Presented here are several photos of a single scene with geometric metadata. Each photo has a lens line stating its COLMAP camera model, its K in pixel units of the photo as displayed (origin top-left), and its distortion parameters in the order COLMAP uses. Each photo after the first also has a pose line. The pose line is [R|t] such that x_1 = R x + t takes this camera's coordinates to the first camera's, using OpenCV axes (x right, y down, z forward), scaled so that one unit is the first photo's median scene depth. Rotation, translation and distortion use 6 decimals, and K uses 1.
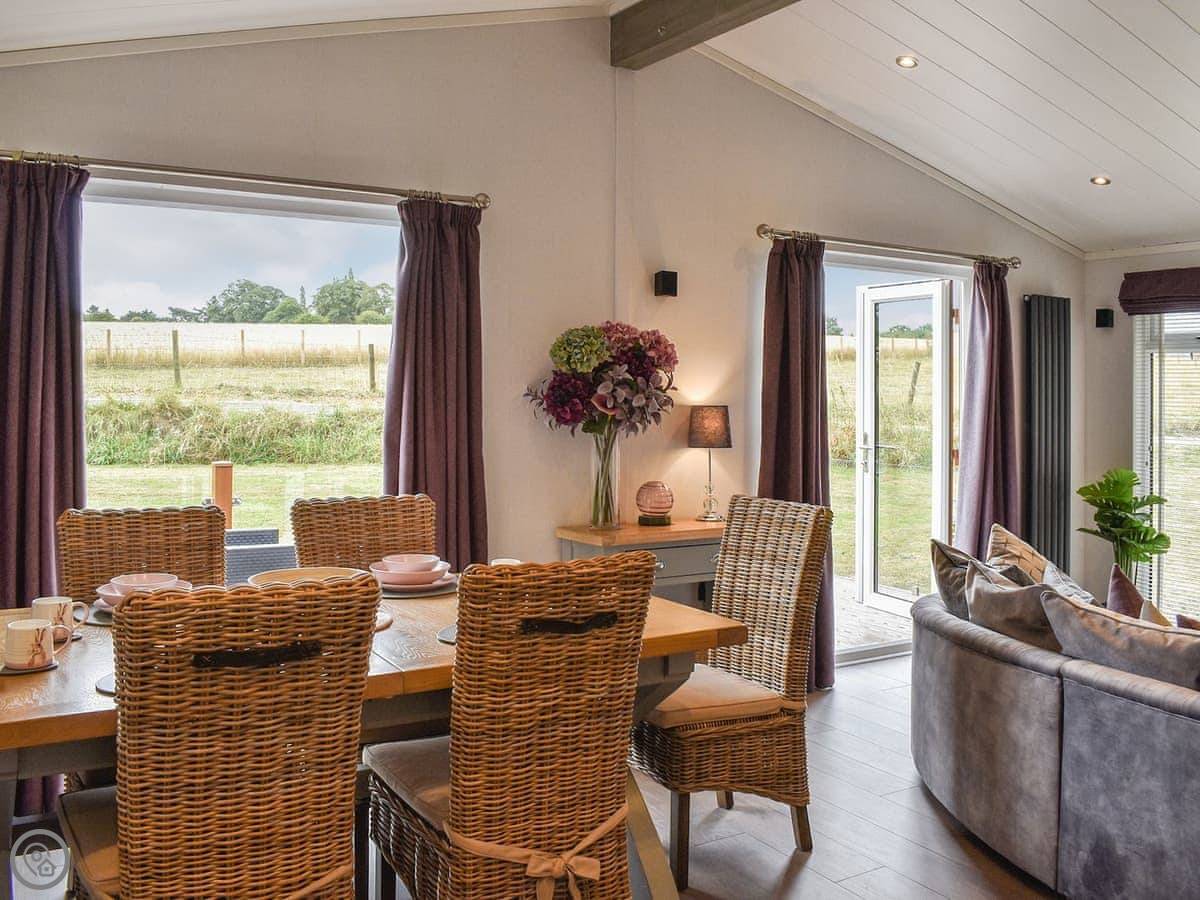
lens RADIAL K [[1087.7, 0, 621.3], [0, 1087.7, 392.4], [0, 0, 1]] dist [-0.080124, 0.016078]
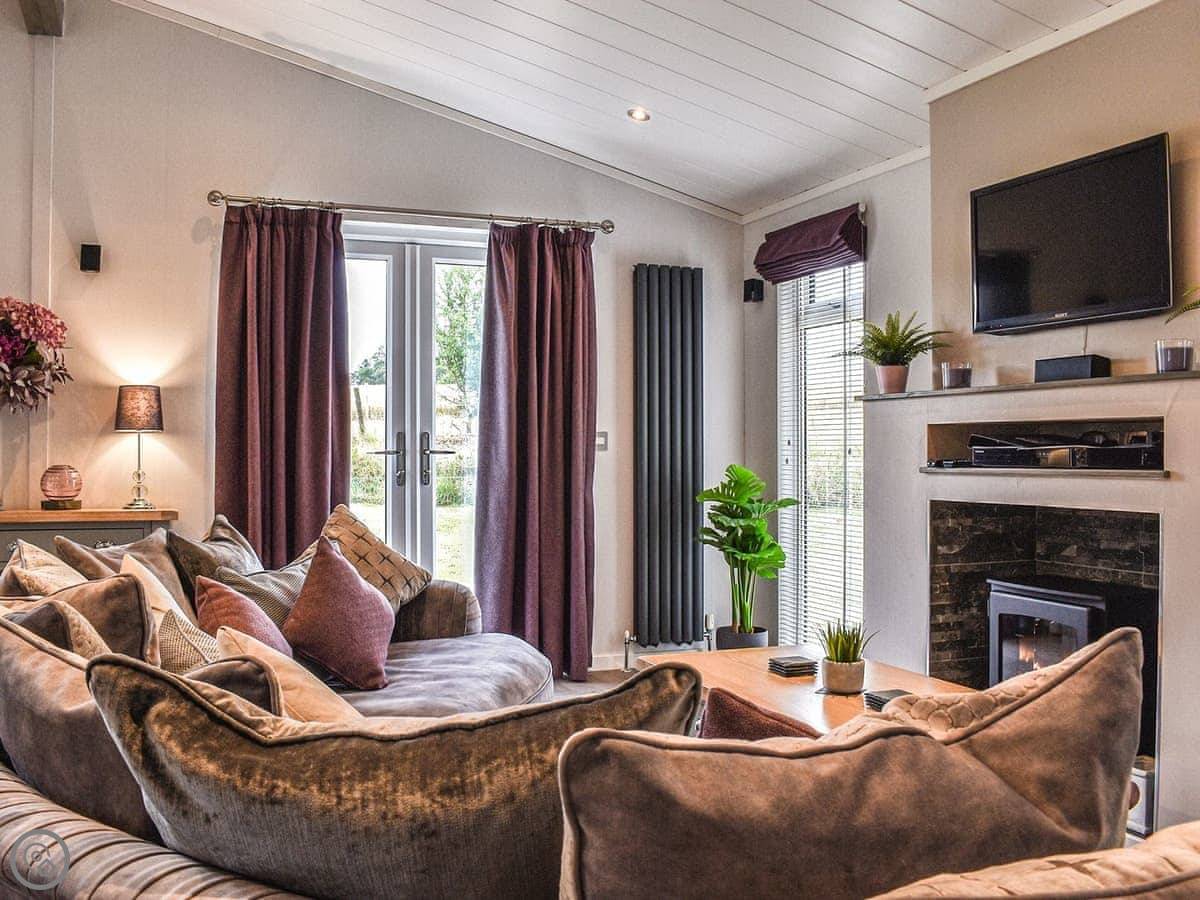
lens RADIAL K [[1140.5, 0, 581.9], [0, 1140.5, 449.9], [0, 0, 1]] dist [-0.101440, 0.014327]
pose [[0.980528, -0.015121, -0.195799, 0.731409], [0.014357, 0.999883, -0.005317, 0.088600], [0.195856, 0.002403, 0.980630, 0.143409]]
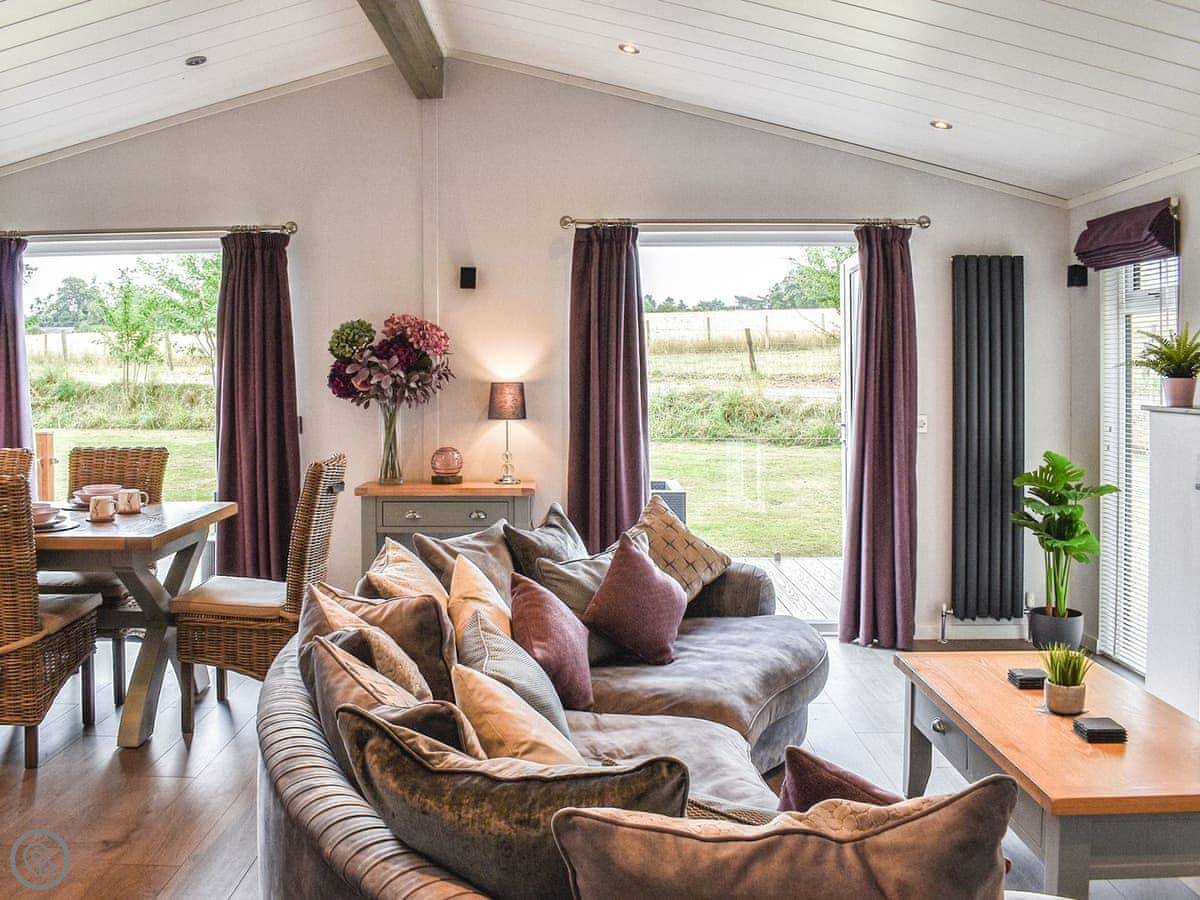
lens RADIAL K [[1103.3, 0, 545.8], [0, 1103.3, 382.9], [0, 0, 1]] dist [-0.074040, -0.017863]
pose [[0.827552, -0.010334, -0.561293, 0.867113], [0.014112, 0.999898, 0.002398, 0.012136], [0.561211, -0.009905, 0.827613, 0.075541]]
